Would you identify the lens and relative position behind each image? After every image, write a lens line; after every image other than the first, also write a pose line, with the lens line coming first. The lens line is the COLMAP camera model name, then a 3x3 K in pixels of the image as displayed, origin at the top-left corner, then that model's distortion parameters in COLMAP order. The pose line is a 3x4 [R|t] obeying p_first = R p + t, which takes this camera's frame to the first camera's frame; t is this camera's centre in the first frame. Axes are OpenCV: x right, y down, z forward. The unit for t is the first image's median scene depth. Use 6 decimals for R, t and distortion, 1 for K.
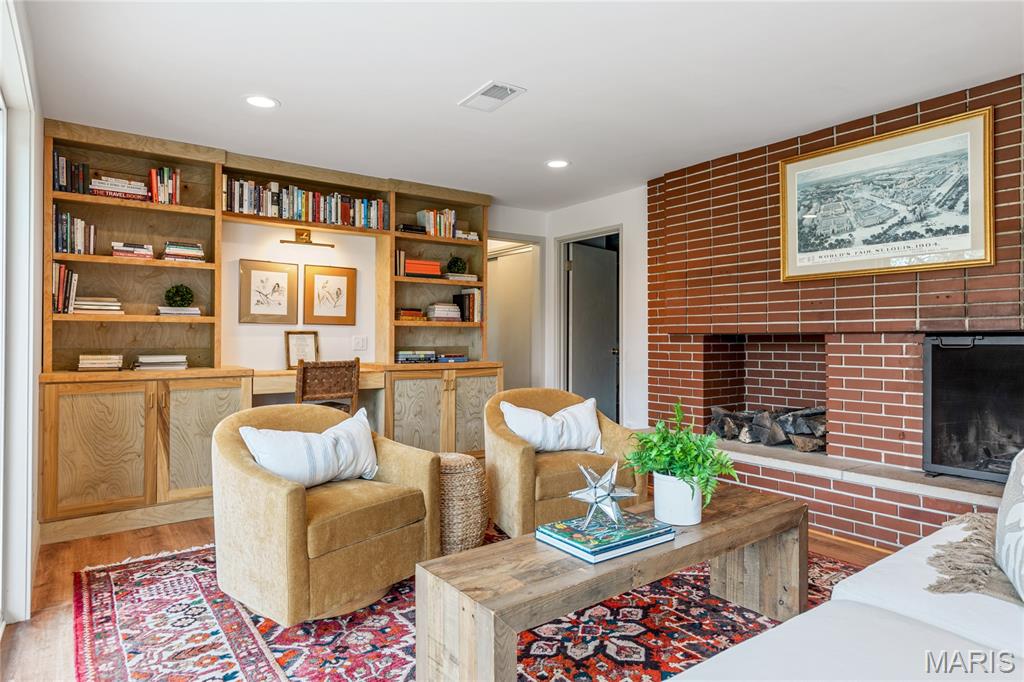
lens RADIAL K [[581.9, 0, 514.5], [0, 581.9, 338.1], [0, 0, 1]] dist [0.008639, 0.001186]
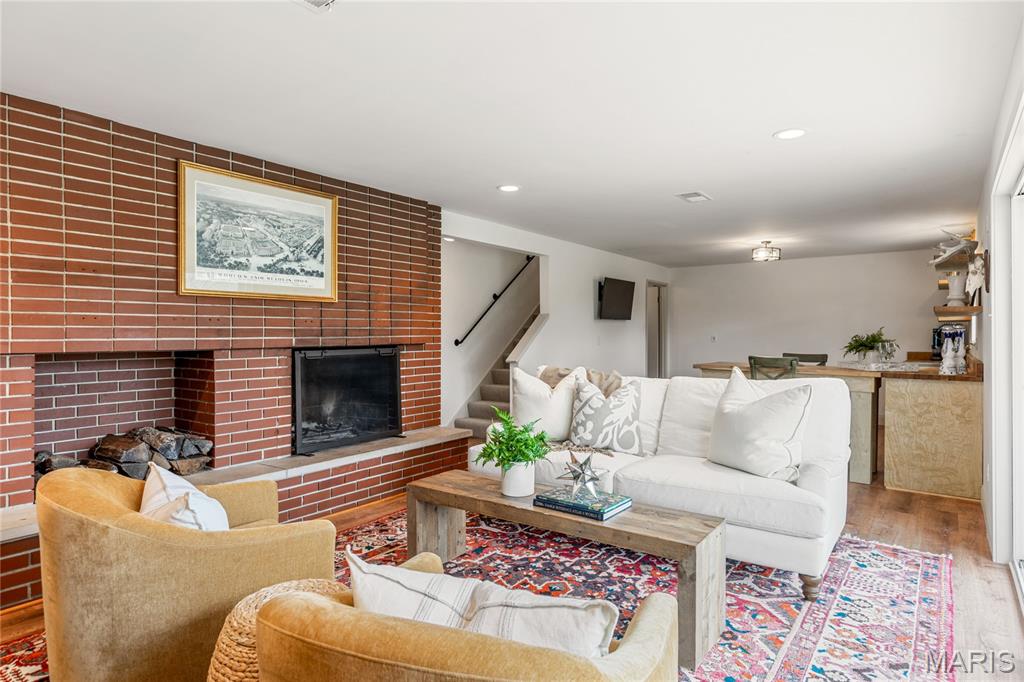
lens RADIAL K [[581.9, 0, 514.5], [0, 581.9, 338.1], [0, 0, 1]] dist [0.008639, 0.001186]
pose [[-0.287085, -0.011988, 0.957830, -0.615949], [-0.003389, 0.999928, 0.011499, -0.043943], [-0.957899, 0.000055, -0.287105, 0.832465]]
